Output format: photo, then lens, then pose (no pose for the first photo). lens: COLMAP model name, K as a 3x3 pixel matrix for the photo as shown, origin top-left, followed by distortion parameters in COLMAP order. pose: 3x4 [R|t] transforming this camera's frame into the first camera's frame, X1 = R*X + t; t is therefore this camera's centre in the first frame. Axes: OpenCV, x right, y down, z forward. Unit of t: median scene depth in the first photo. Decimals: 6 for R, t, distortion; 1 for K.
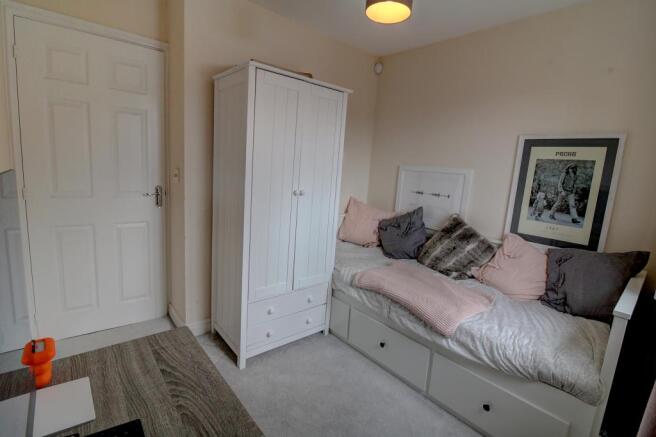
lens RADIAL K [[306.9, 0, 328.0], [0, 306.9, 210.9], [0, 0, 1]] dist [0.030836, 0.000004]
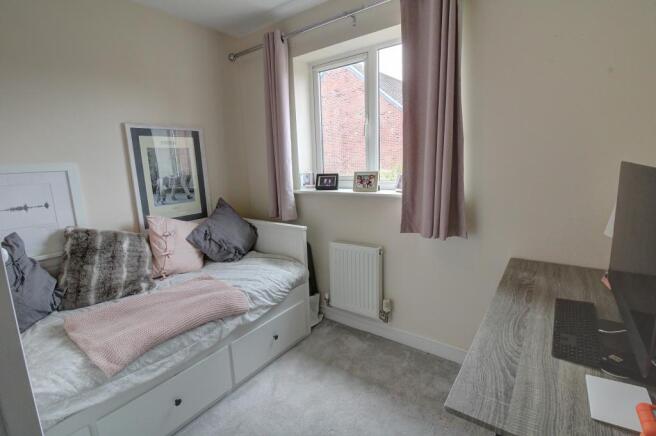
lens RADIAL K [[308.9, 0, 328.0], [0, 308.9, 218.0], [0, 0, 1]] dist [-0.024358, -0.000331]
pose [[-0.223382, -0.229206, 0.947399, -0.551784], [0.176163, 0.946461, 0.270516, -0.132392], [-0.958680, 0.227325, -0.171045, 0.752183]]
